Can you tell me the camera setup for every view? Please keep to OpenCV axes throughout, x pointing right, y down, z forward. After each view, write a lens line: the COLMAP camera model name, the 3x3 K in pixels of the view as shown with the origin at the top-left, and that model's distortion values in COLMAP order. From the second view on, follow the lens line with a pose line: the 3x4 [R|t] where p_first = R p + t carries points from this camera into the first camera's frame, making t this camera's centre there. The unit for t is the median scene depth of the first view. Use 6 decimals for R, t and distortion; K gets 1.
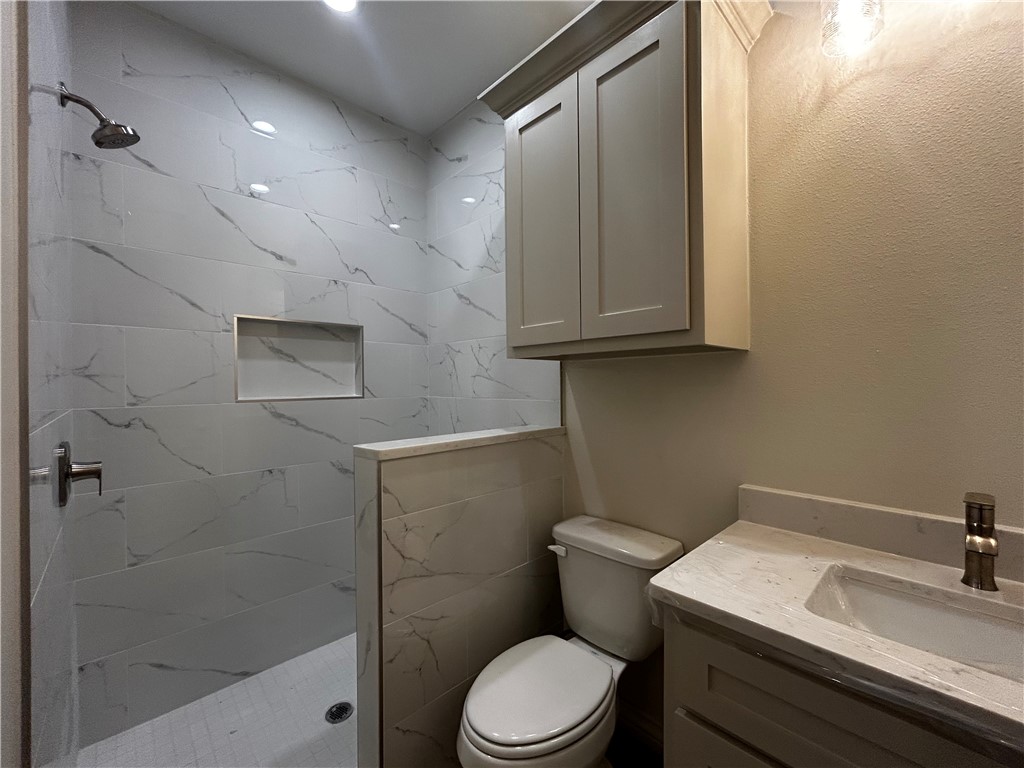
lens RADIAL K [[418.3, 0, 510.2], [0, 418.3, 379.8], [0, 0, 1]] dist [0.001057, 0.001024]
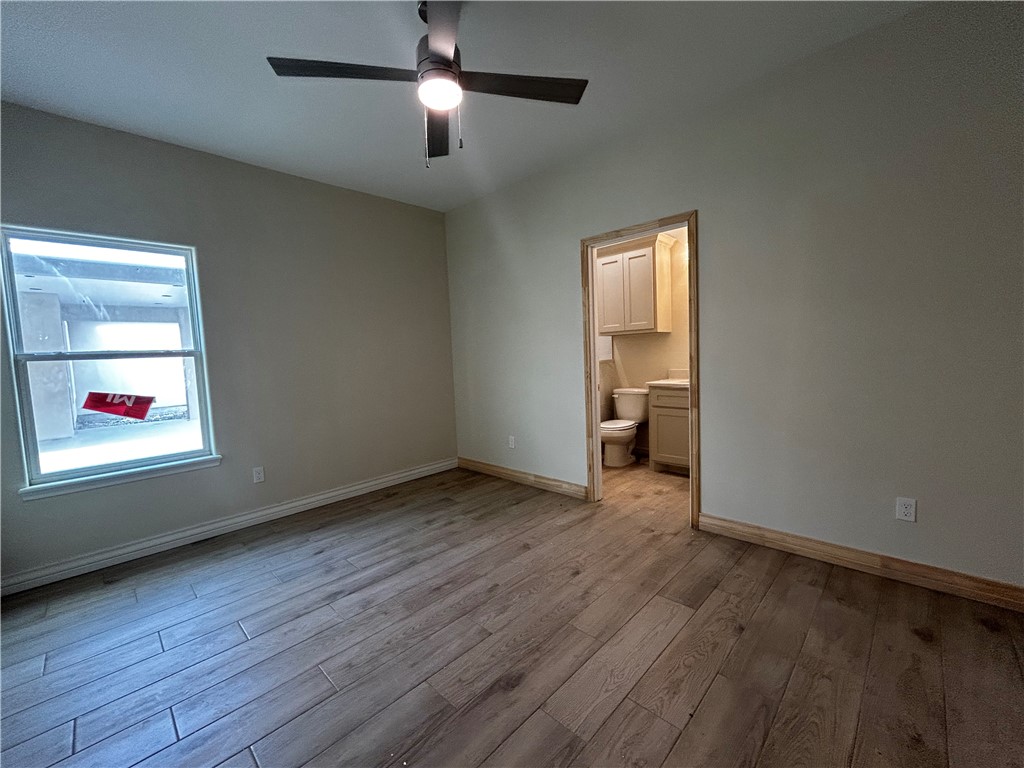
lens RADIAL K [[418.3, 0, 511.0], [0, 418.3, 378.4], [0, 0, 1]] dist [0.001057, 0.001024]
pose [[0.998637, -0.030761, 0.042173, -0.812403], [0.028385, 0.998037, 0.055823, 0.071264], [-0.043808, -0.054550, 0.997550, -2.140695]]
